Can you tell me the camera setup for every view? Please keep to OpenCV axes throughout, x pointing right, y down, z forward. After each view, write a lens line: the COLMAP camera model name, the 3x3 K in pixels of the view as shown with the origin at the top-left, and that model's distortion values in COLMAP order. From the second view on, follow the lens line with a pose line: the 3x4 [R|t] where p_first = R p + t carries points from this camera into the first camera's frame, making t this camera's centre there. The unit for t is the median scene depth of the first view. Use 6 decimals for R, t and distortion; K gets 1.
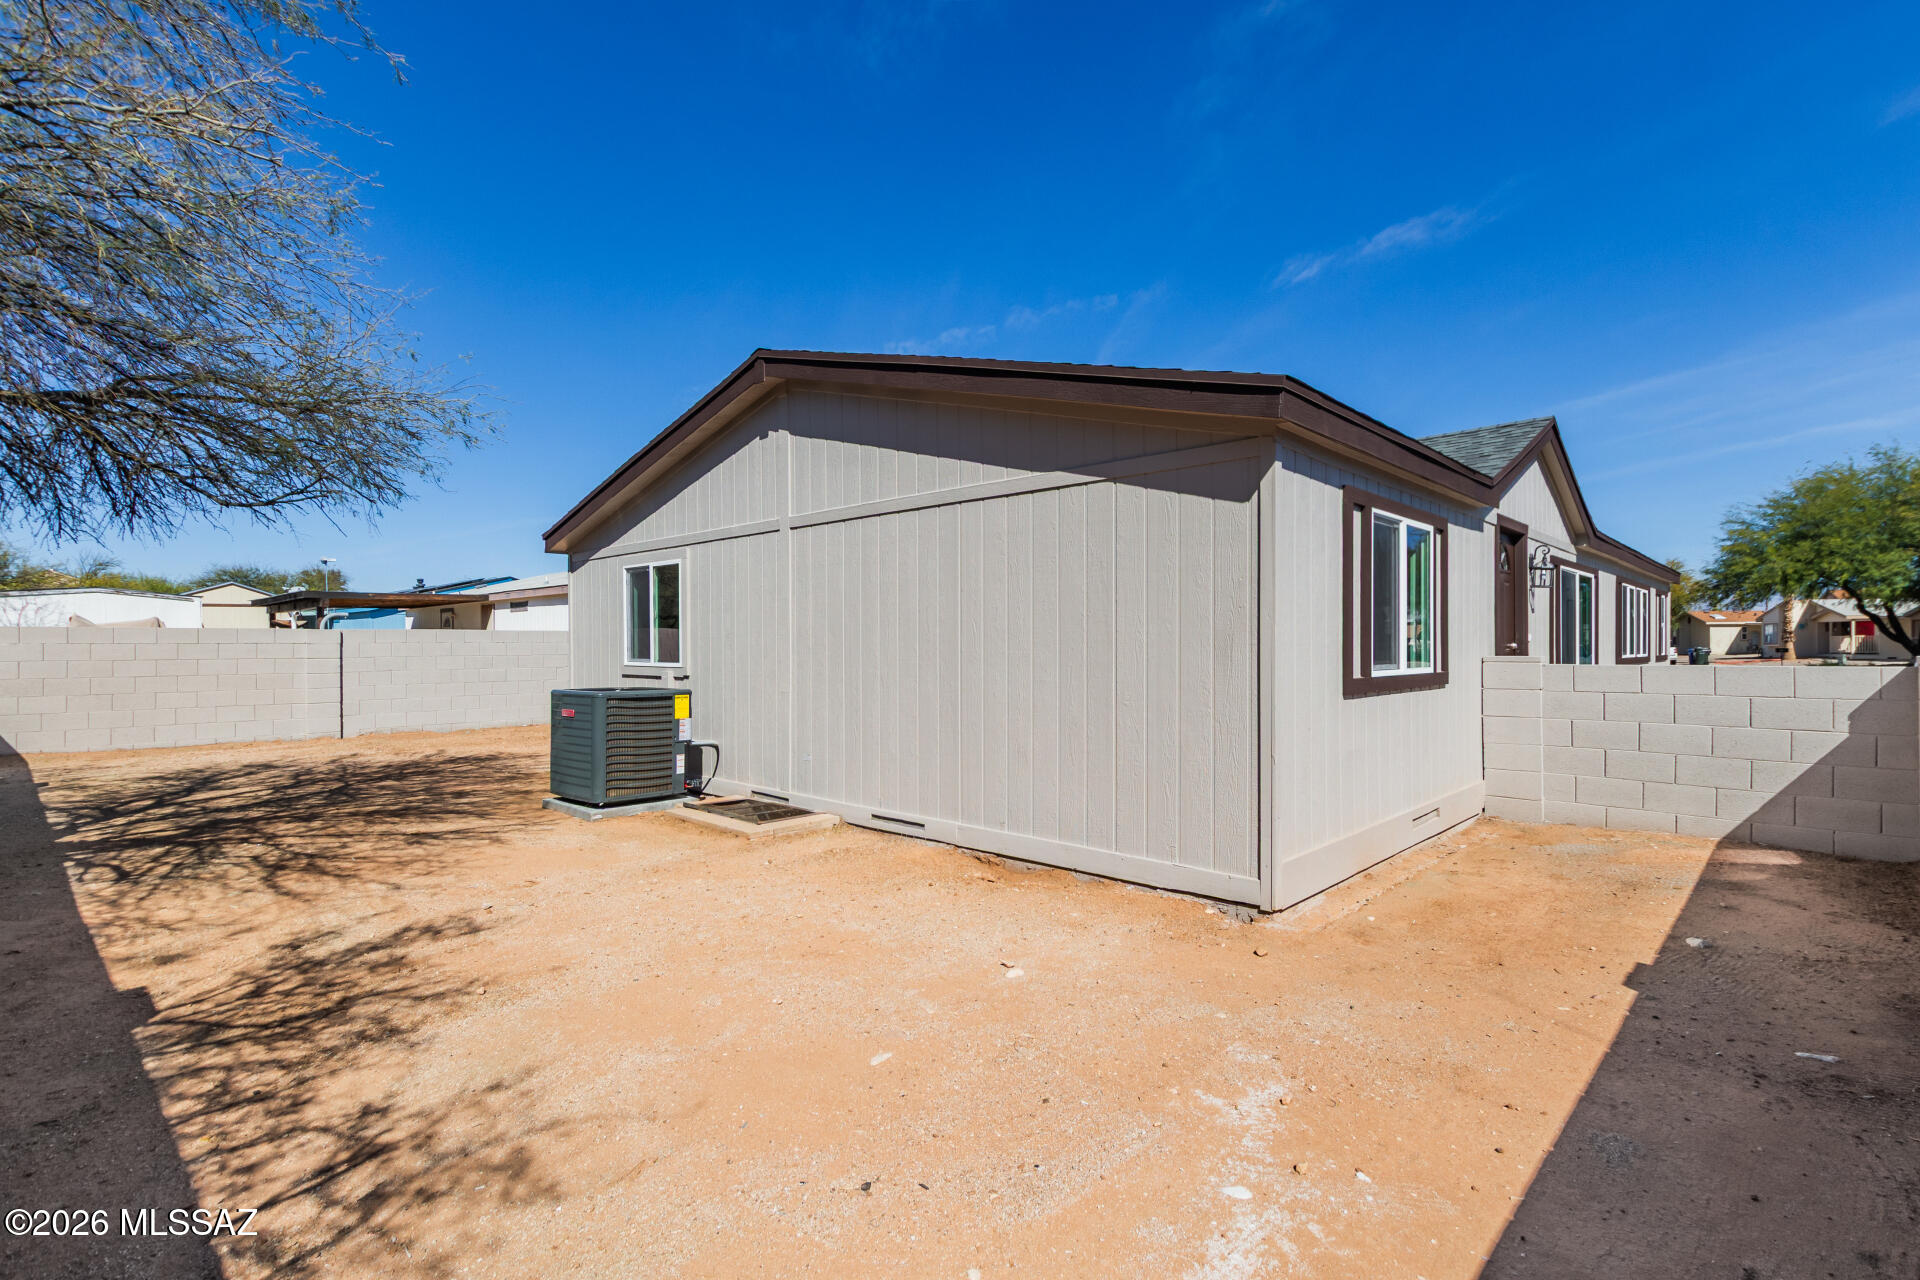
lens RADIAL K [[907.4, 0, 960.0], [0, 907.4, 640.0], [0, 0, 1]] dist [0.000039, -0.000008]
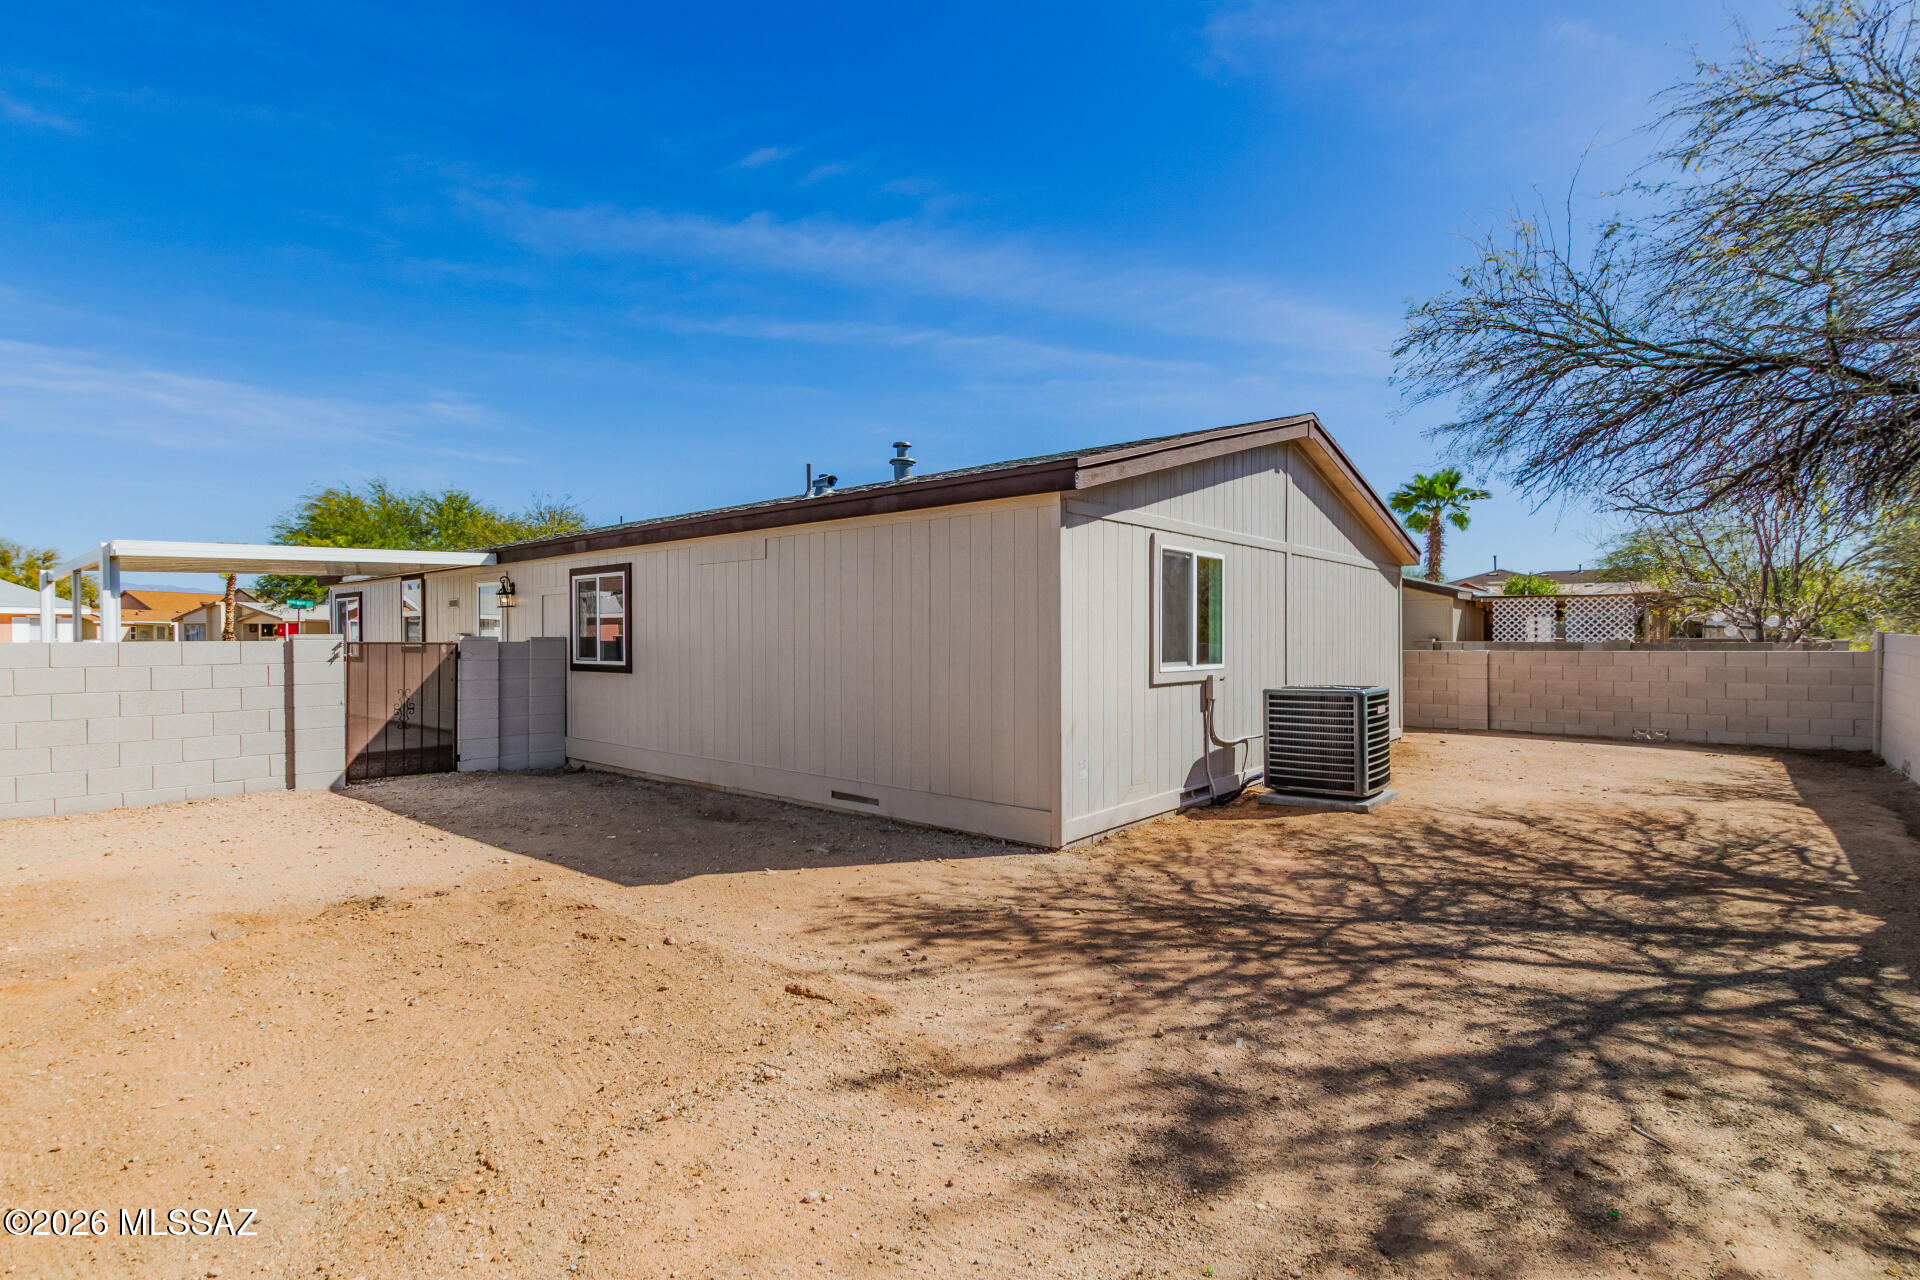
lens RADIAL K [[907.4, 0, 960.0], [0, 907.4, 640.0], [0, 0, 1]] dist [0.000039, -0.000008]
pose [[-0.062661, -0.003702, 0.998028, -1.868484], [-0.005189, 0.999981, 0.003384, -0.001644], [-0.998021, -0.004967, -0.062679, 1.992639]]
